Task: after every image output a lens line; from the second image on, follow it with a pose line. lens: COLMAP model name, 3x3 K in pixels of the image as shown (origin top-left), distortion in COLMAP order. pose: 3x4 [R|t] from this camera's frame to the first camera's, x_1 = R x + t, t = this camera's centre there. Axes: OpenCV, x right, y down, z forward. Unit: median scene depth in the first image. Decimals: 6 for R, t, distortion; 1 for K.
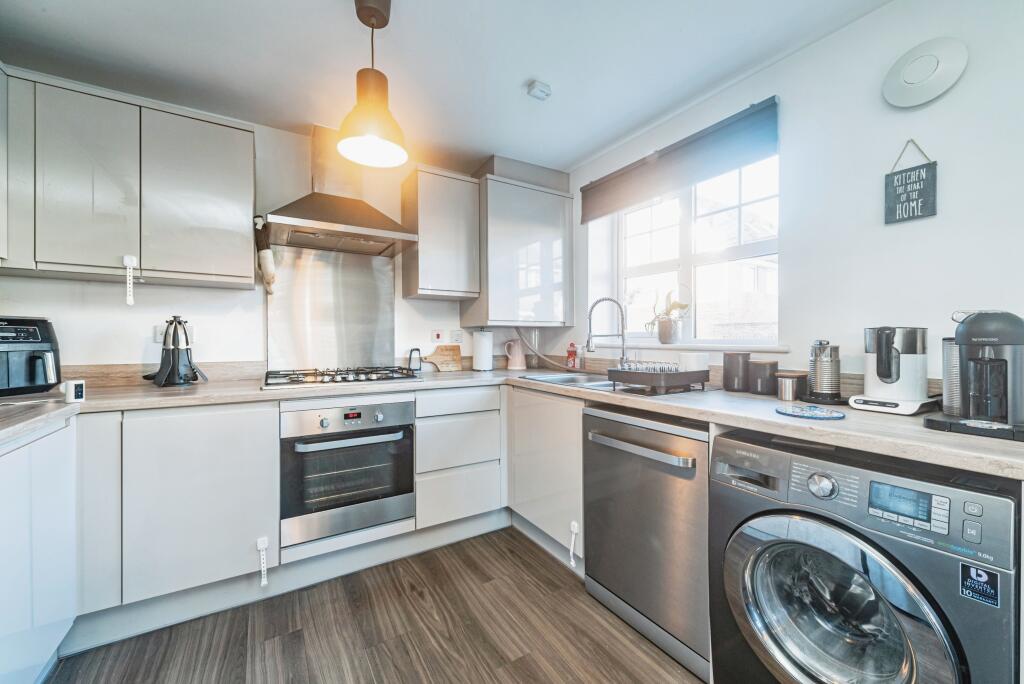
lens RADIAL K [[397.3, 0, 511.4], [0, 397.3, 339.8], [0, 0, 1]] dist [0.003655, 0.000373]
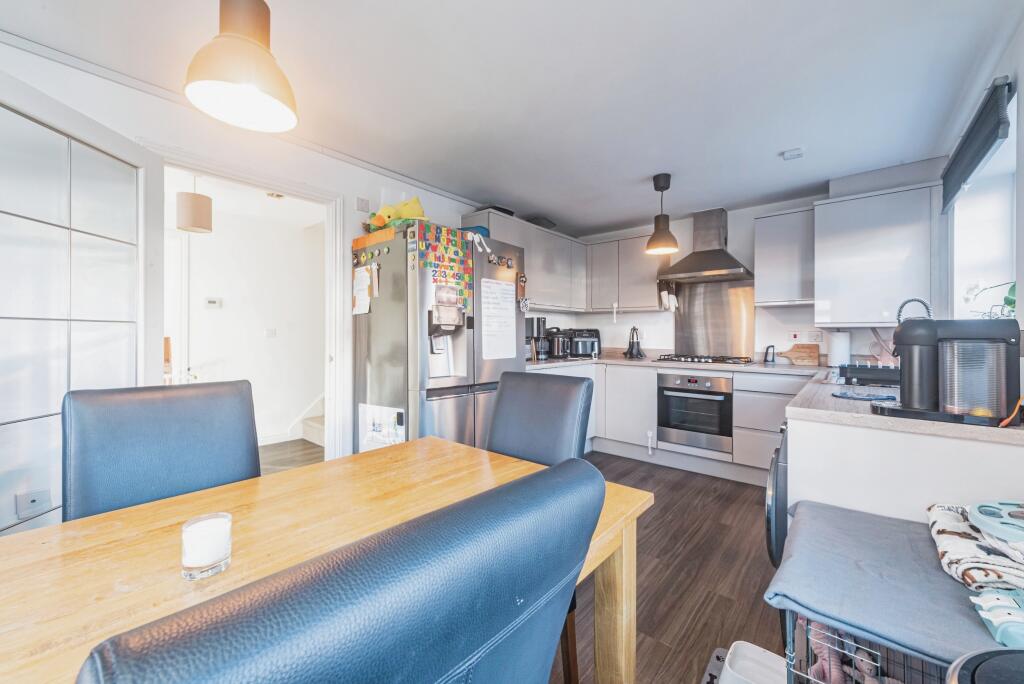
lens RADIAL K [[397.3, 0, 509.6], [0, 397.3, 337.9], [0, 0, 1]] dist [0.003655, 0.000373]
pose [[0.298135, 0.006898, -0.954499, 0.965058], [-0.010907, 0.999933, 0.003820, 0.000524], [0.954461, 0.009271, 0.298190, -0.284521]]
